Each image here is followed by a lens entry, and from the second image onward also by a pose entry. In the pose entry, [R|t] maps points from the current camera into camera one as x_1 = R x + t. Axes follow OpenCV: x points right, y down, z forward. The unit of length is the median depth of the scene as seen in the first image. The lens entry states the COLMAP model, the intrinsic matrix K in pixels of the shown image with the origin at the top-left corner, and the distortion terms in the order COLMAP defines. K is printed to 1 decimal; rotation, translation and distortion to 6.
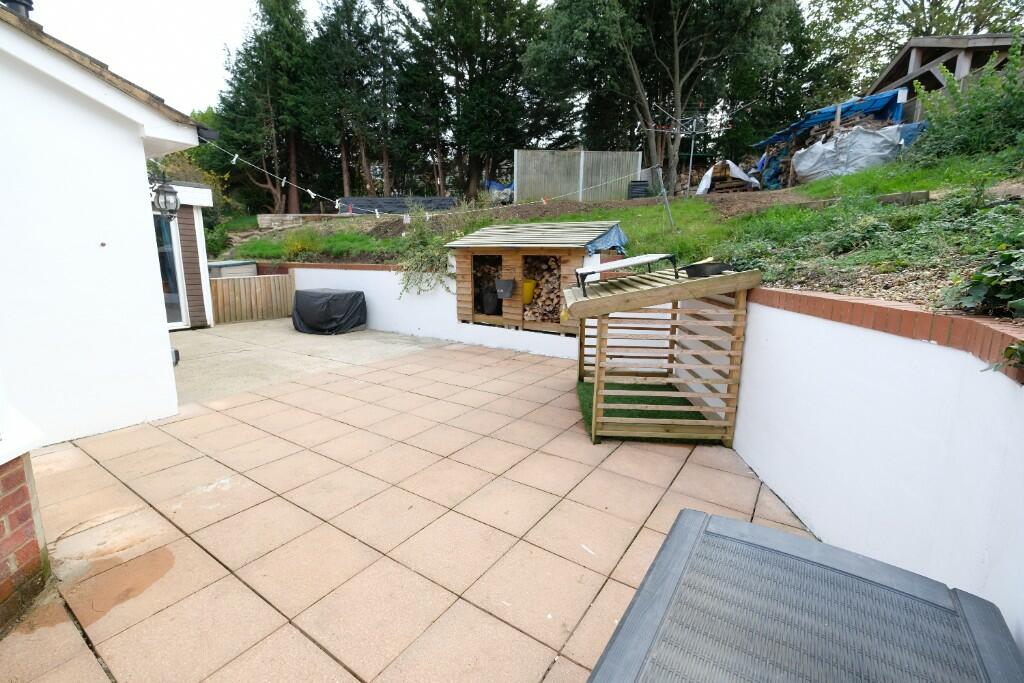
lens RADIAL K [[446.8, 0, 513.0], [0, 446.8, 340.1], [0, 0, 1]] dist [-0.001221, 0.000700]
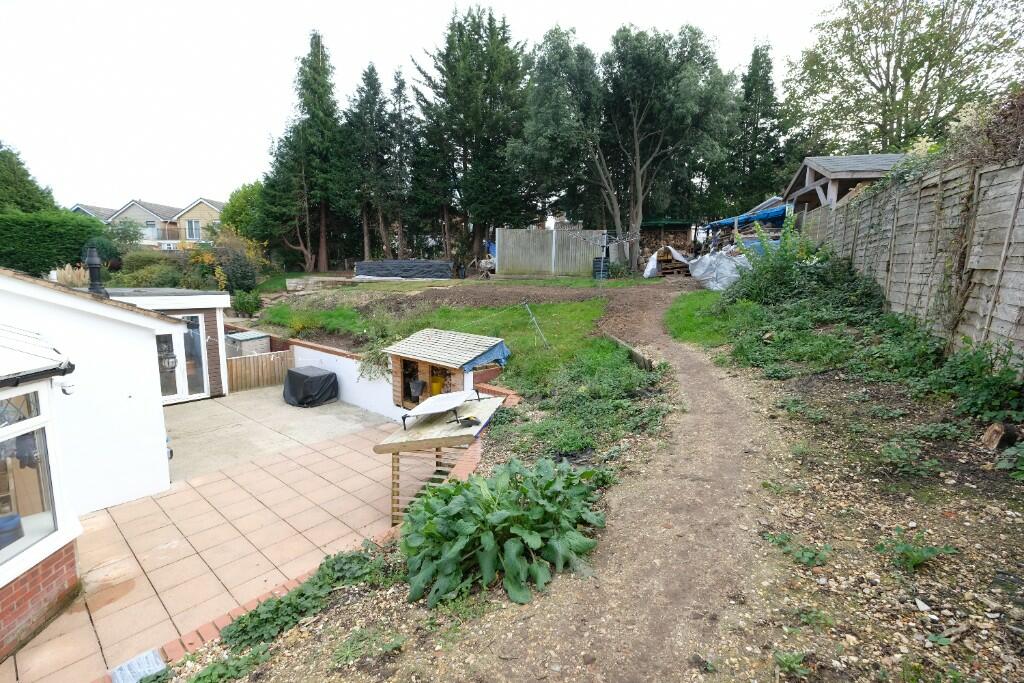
lens RADIAL K [[446.8, 0, 509.1], [0, 446.8, 341.4], [0, 0, 1]] dist [-0.001221, 0.000700]
pose [[0.994901, 0.017788, -0.099273, 0.254401], [-0.022584, 0.998621, -0.047393, -0.129391], [0.098293, 0.049394, 0.993931, -0.211873]]
